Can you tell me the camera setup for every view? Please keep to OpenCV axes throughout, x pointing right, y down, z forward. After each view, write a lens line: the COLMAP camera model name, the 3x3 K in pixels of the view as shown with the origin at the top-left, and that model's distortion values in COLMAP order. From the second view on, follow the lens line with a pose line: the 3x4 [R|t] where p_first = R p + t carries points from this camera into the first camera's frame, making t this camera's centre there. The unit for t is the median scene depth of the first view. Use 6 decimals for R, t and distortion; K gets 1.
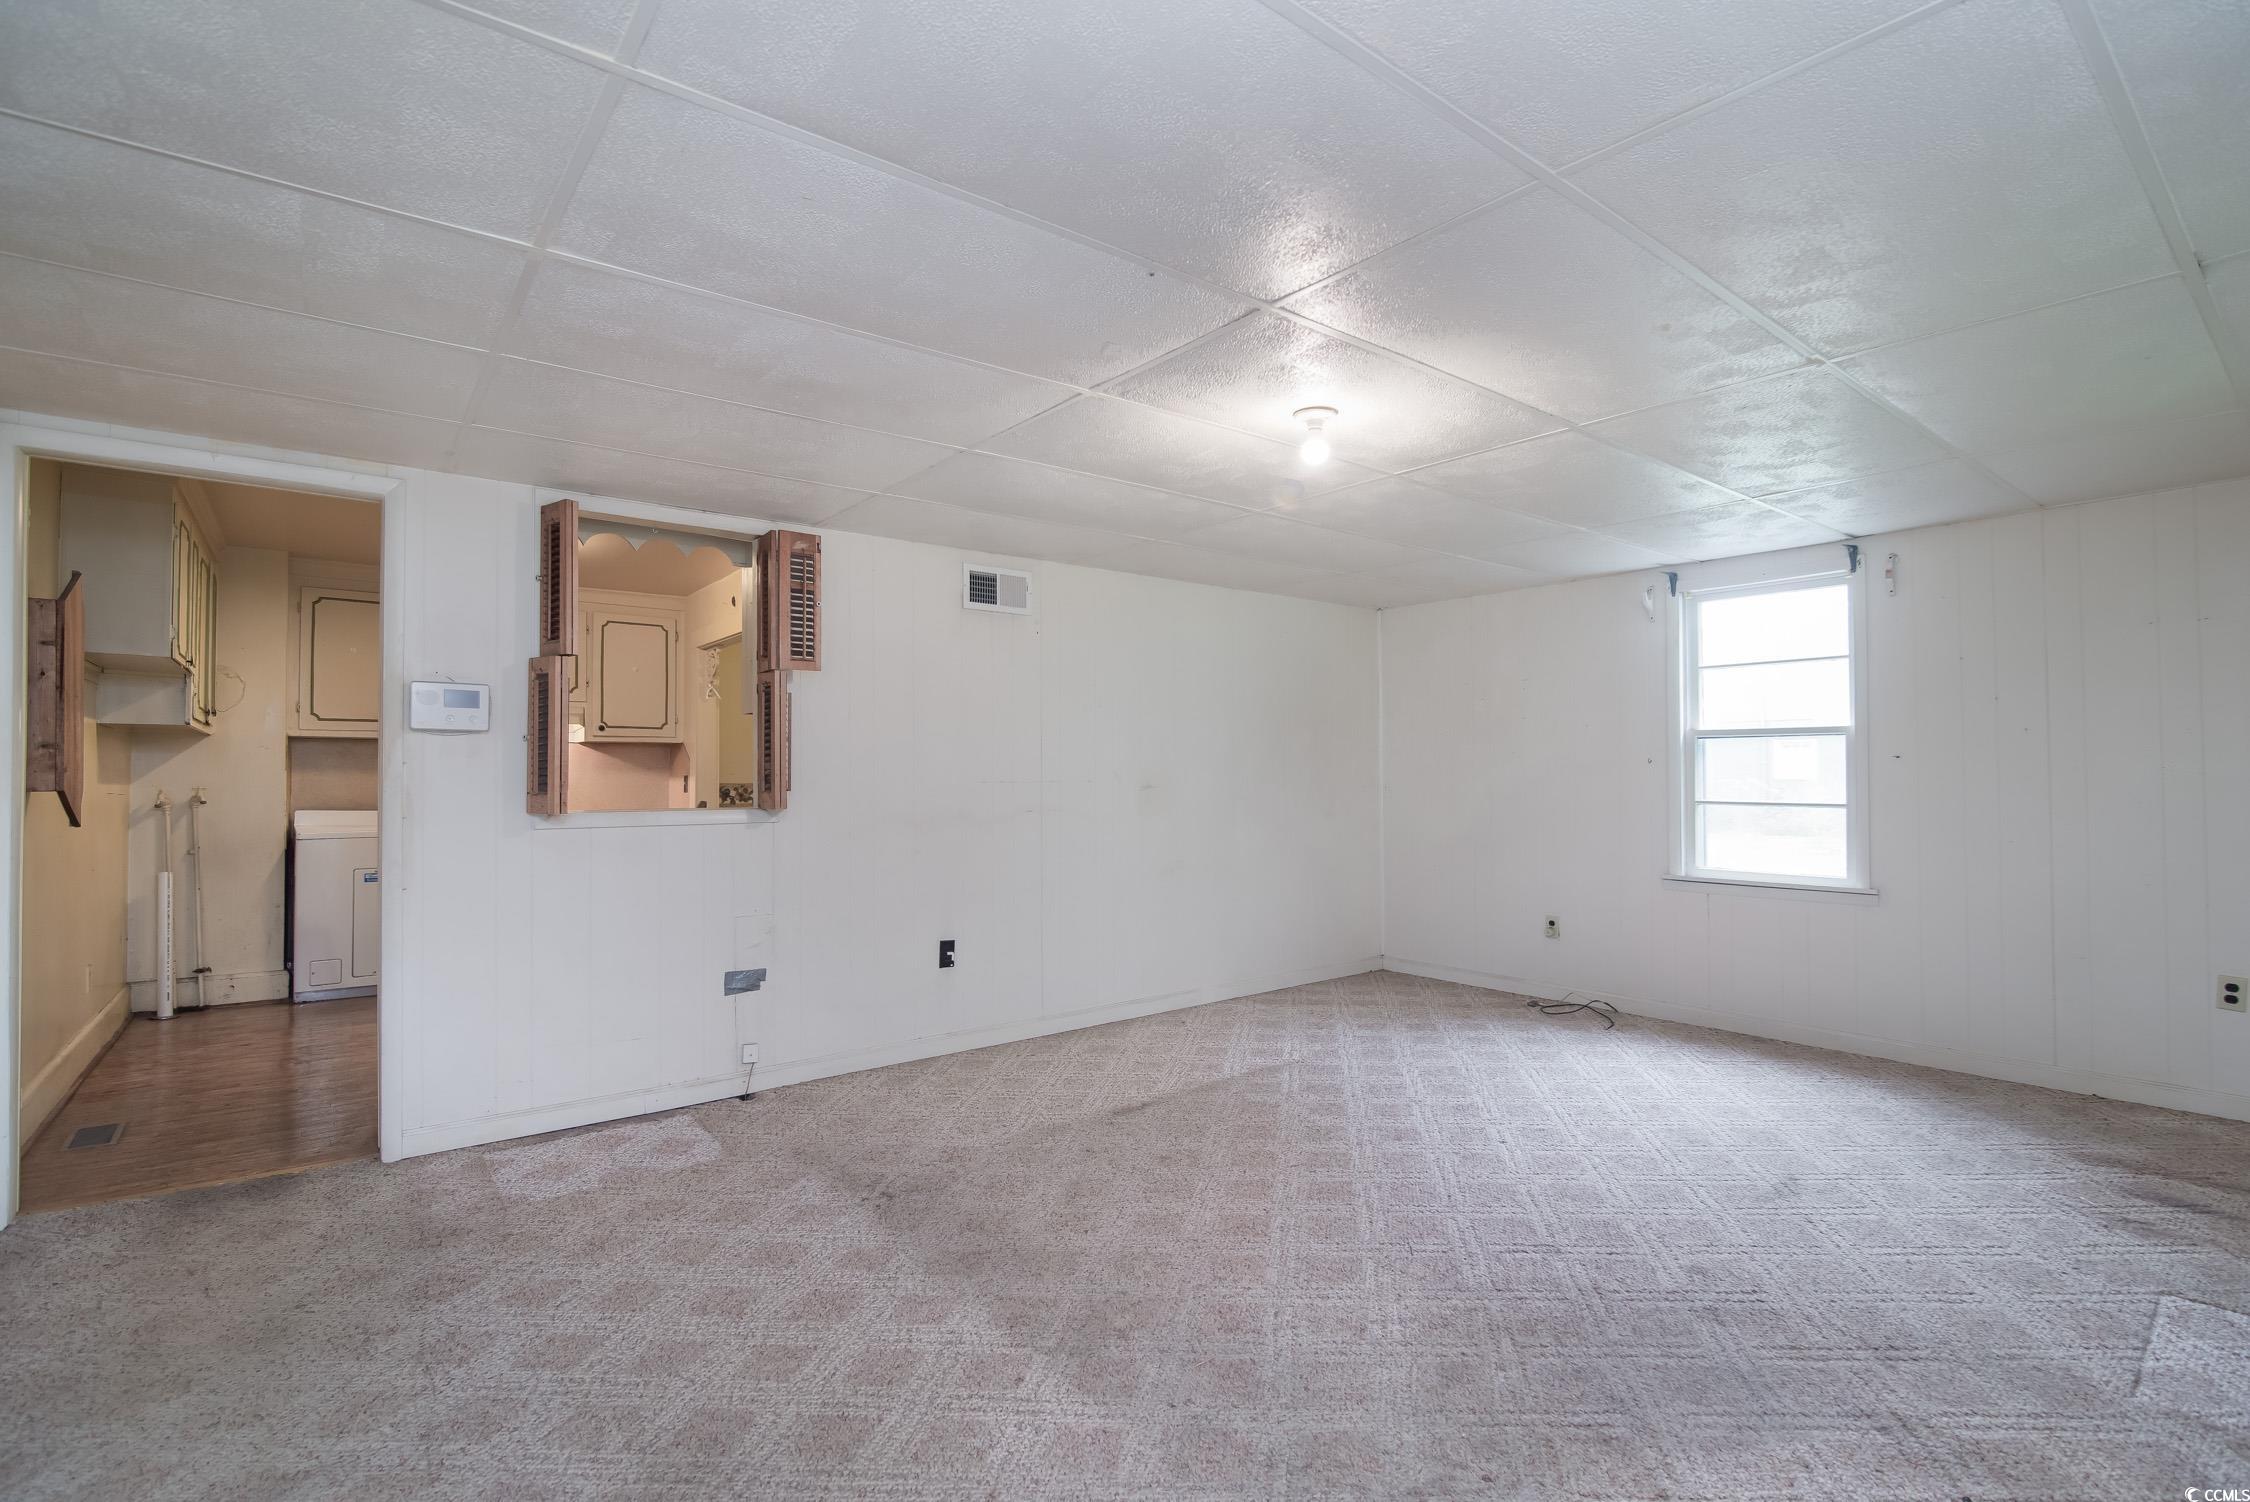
lens RADIAL K [[1064.9, 0, 1121.2], [0, 1064.9, 760.0], [0, 0, 1]] dist [-0.016531, 0.000110]
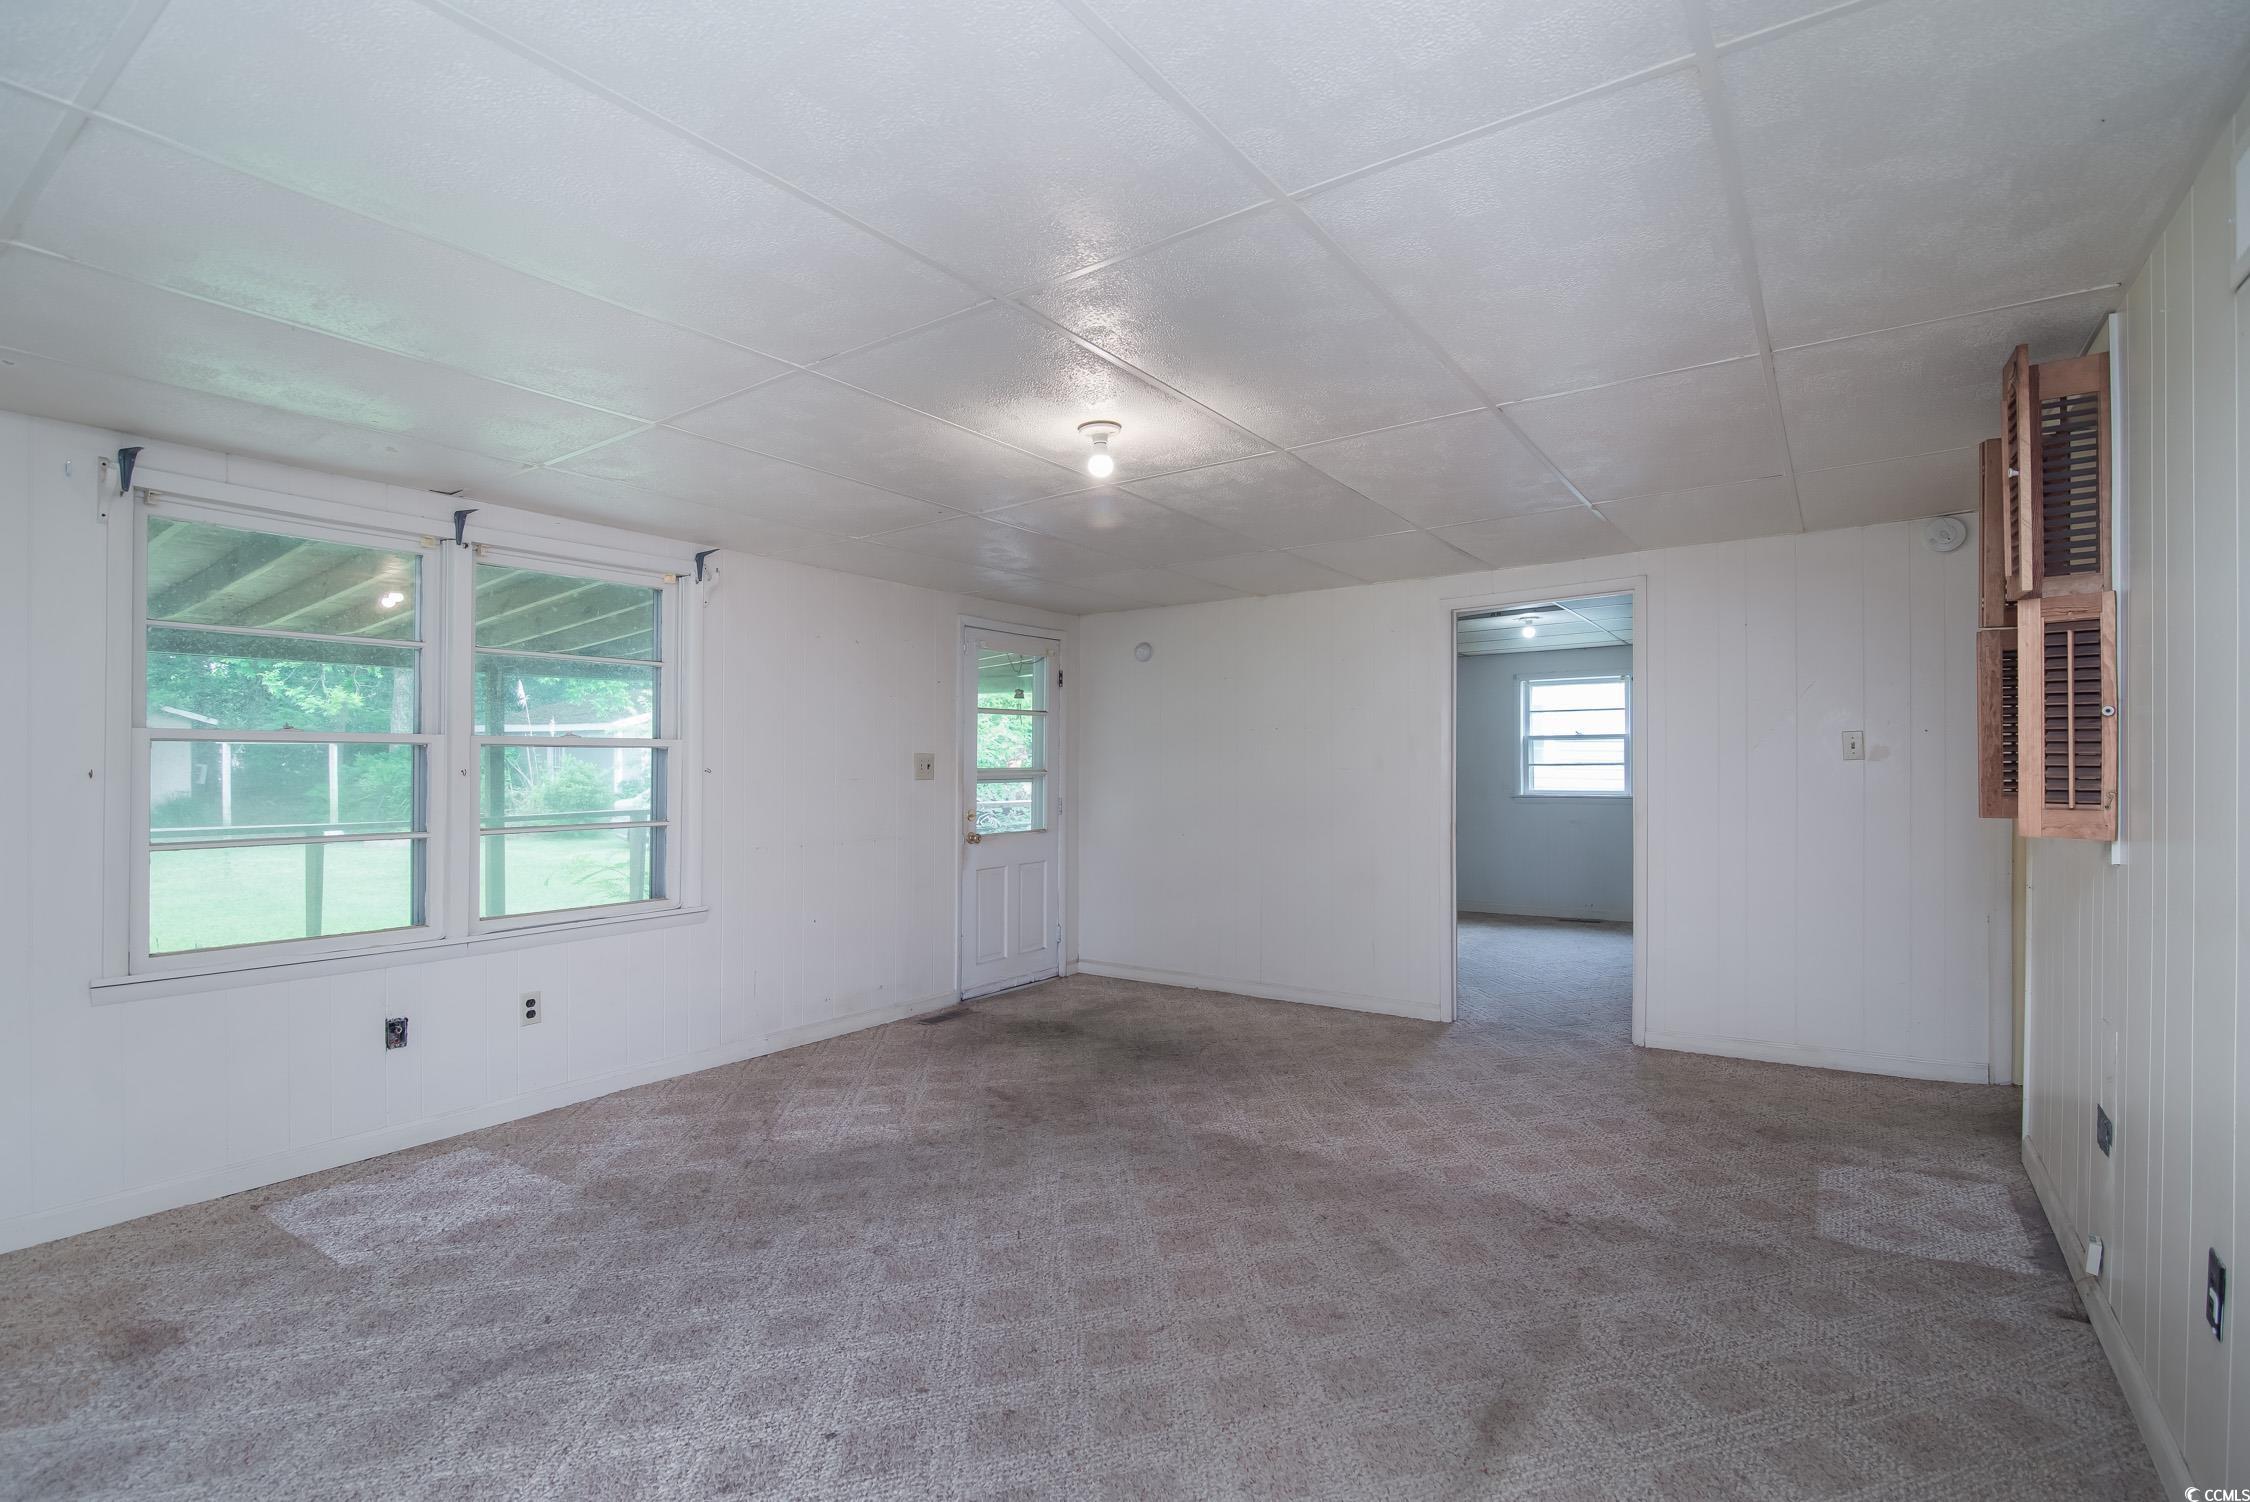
lens RADIAL K [[1043.3, 0, 1082.5], [0, 1043.3, 758.2], [0, 0, 1]] dist [-0.020390, -0.000047]
pose [[-0.968536, 0.009849, -0.248677, 0.395161], [0.013279, 0.999838, -0.012119, 0.004919], [0.248518, -0.015039, -0.968511, 1.720233]]
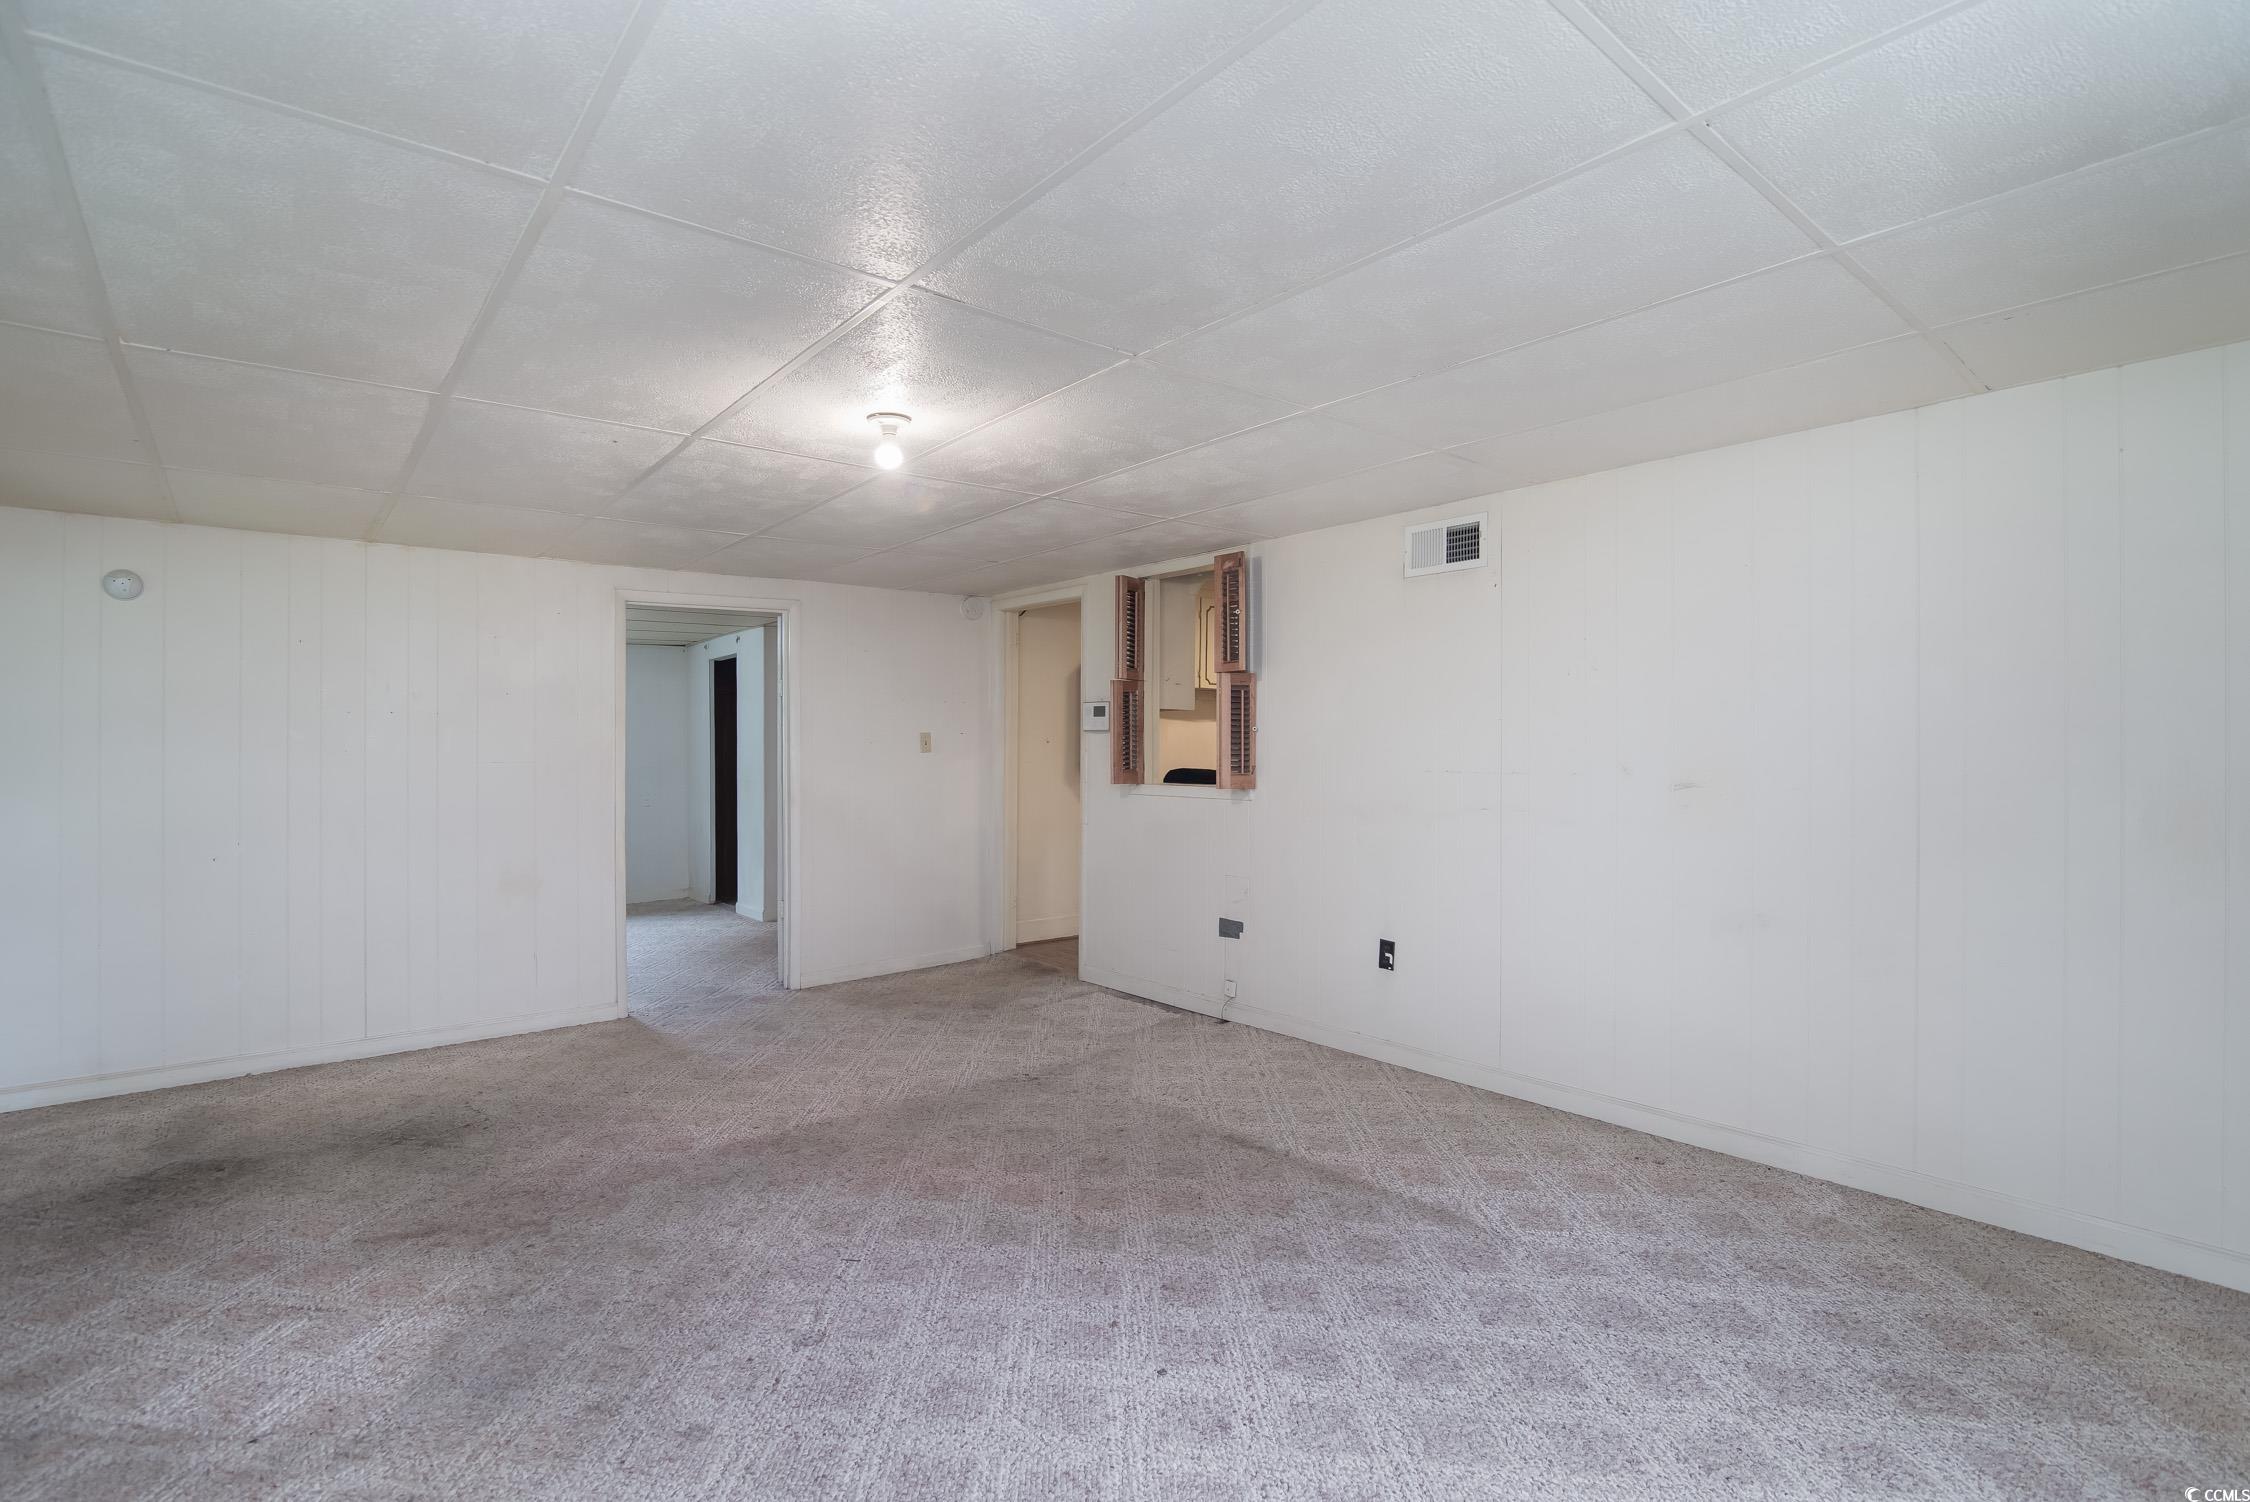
lens RADIAL K [[1064.9, 0, 1121.2], [0, 1064.9, 760.0], [0, 0, 1]] dist [-0.016531, 0.000110]
pose [[0.007295, 0.015337, -0.999856, 1.059974], [0.012460, 0.999803, 0.015427, -0.007263], [0.999896, -0.012570, 0.007103, 1.064566]]
